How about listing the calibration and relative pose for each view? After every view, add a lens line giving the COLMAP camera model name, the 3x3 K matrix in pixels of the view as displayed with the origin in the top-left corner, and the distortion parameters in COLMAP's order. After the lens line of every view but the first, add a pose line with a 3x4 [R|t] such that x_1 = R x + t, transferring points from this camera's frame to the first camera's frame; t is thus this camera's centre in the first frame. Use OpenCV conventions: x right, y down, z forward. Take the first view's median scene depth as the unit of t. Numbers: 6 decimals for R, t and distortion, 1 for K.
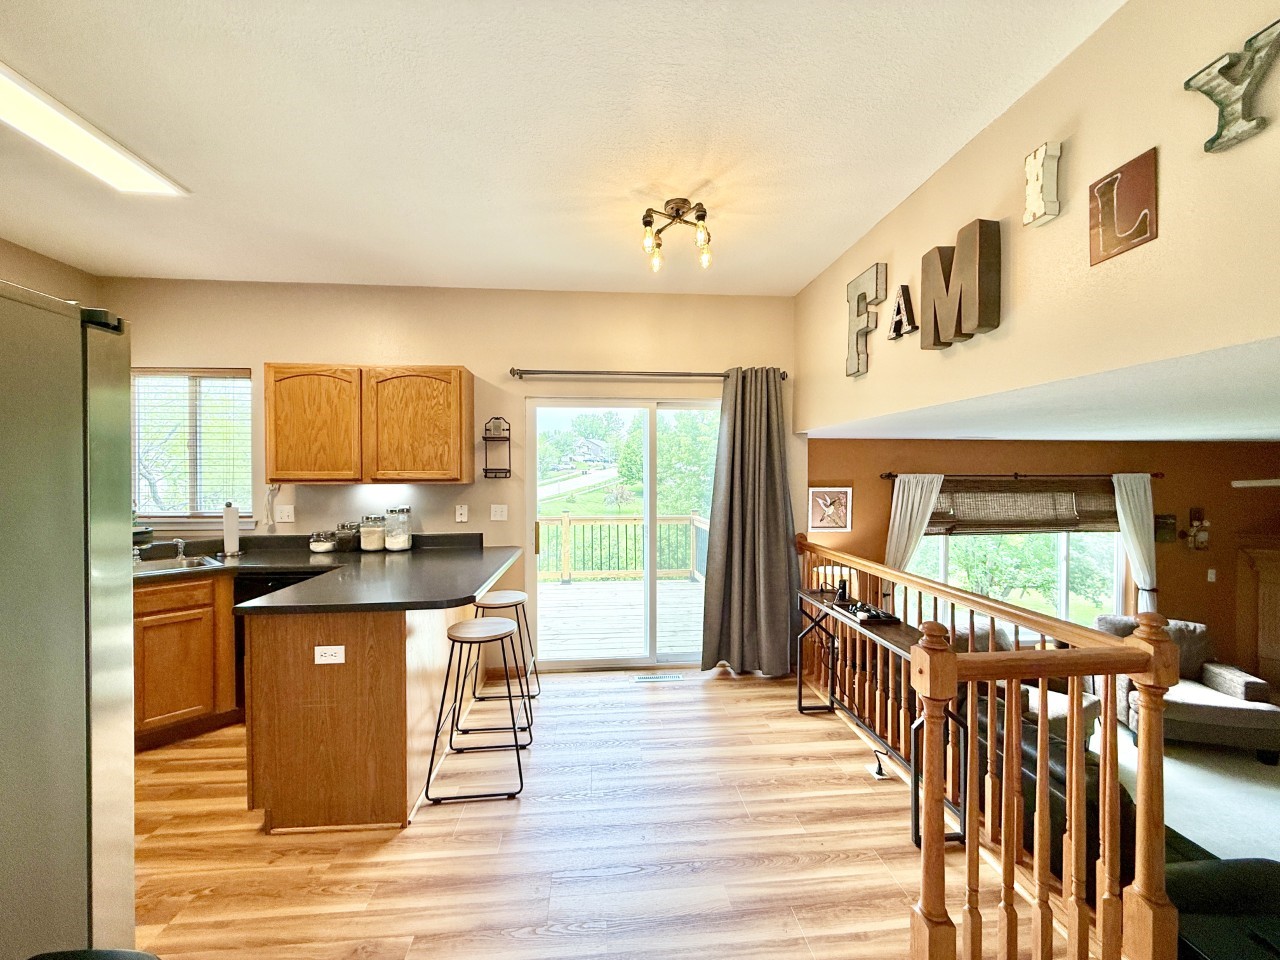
lens RADIAL K [[510.1, 0, 641.6], [0, 510.1, 477.0], [0, 0, 1]] dist [0.004064, -0.001102]
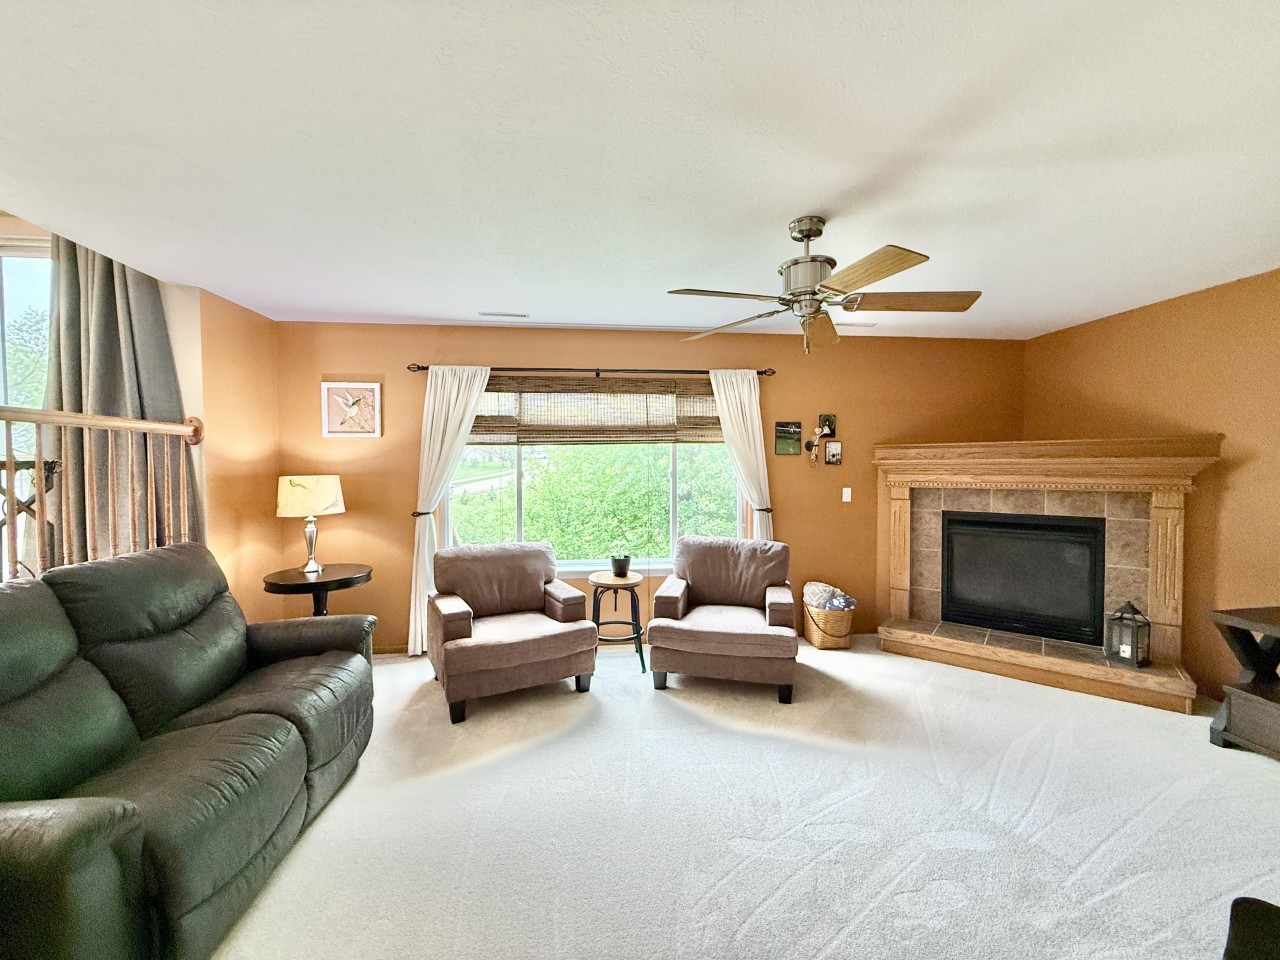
lens RADIAL K [[510.1, 0, 637.2], [0, 510.1, 480.4], [0, 0, 1]] dist [0.004064, -0.001102]
pose [[0.999850, -0.005363, 0.016440, 1.016855], [0.004981, 0.999719, 0.023177, 0.199198], [-0.016560, -0.023092, 0.999596, 0.217309]]
